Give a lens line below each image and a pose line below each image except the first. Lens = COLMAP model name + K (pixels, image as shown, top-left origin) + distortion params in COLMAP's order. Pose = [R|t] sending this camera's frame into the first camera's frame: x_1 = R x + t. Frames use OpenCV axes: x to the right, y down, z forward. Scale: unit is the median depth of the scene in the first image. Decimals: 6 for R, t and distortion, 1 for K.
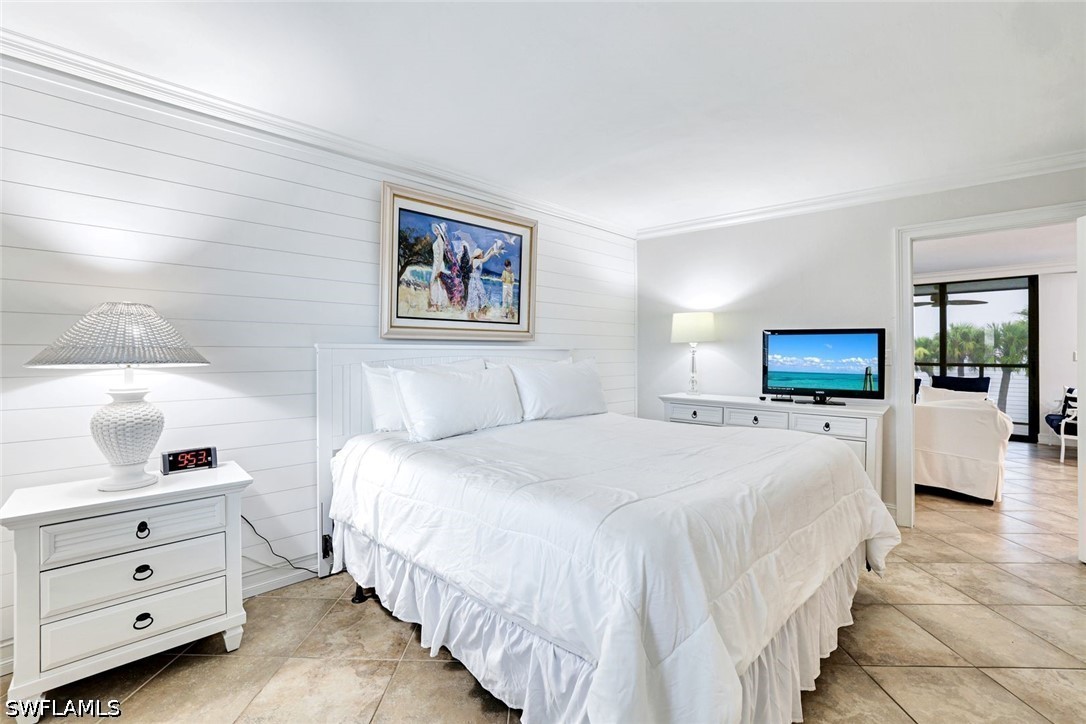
lens RADIAL K [[474.0, 0, 538.7], [0, 474.0, 350.4], [0, 0, 1]] dist [-0.047664, 0.016689]
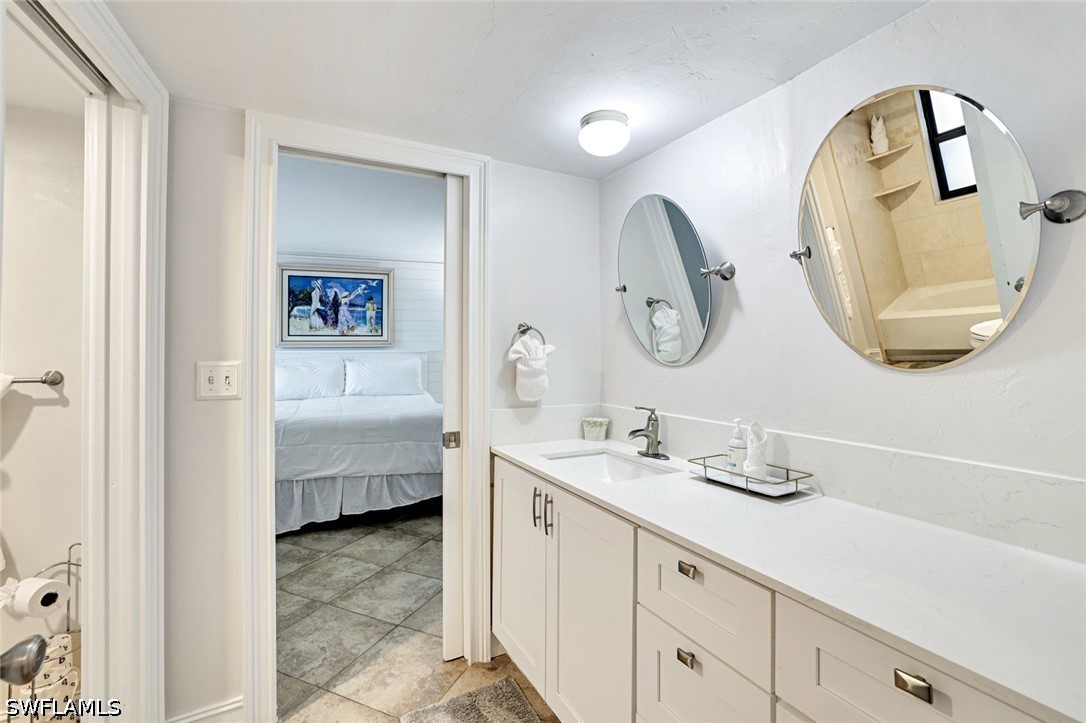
lens RADIAL K [[474.0, 0, 537.7], [0, 474.0, 343.0], [0, 0, 1]] dist [-0.047664, 0.016689]
pose [[0.930269, -0.001324, -0.366875, 1.147351], [0.002308, 0.999995, 0.002244, -0.039206], [0.366870, -0.002934, 0.930268, -0.302005]]
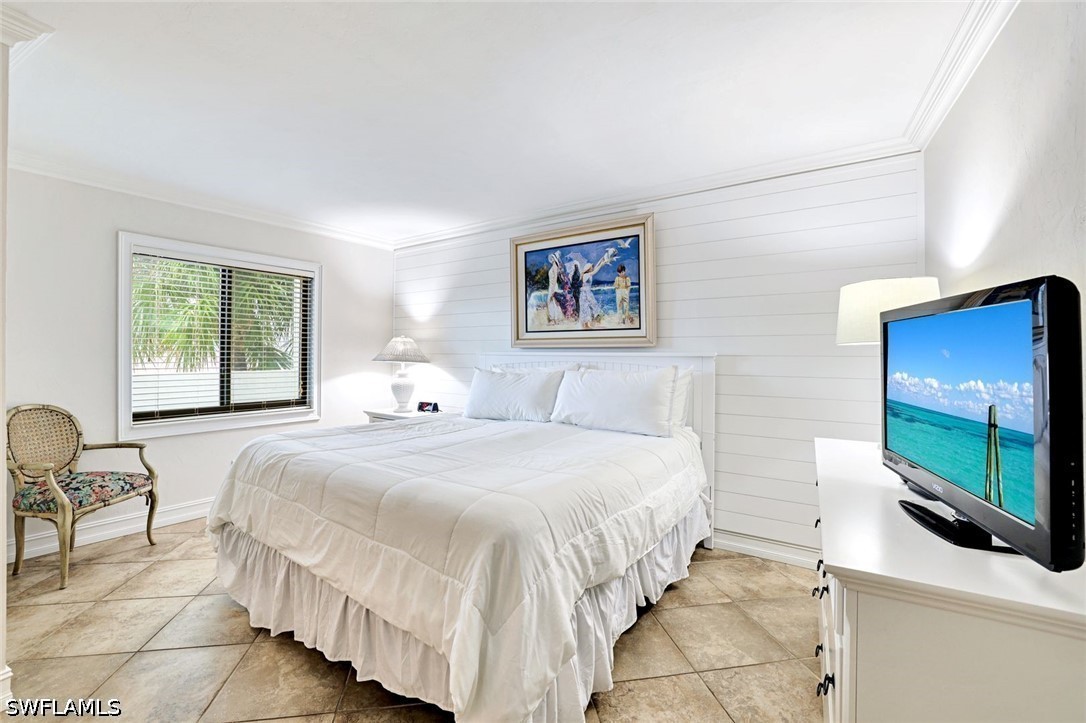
lens RADIAL K [[466.4, 0, 544.3], [0, 466.4, 354.1], [0, 0, 1]] dist [-0.033327, 0.008882]
pose [[0.194441, 0.000550, -0.980914, 0.941423], [-0.001278, 0.999999, 0.000307, -0.006212], [0.980913, 0.001194, 0.194442, 0.716721]]
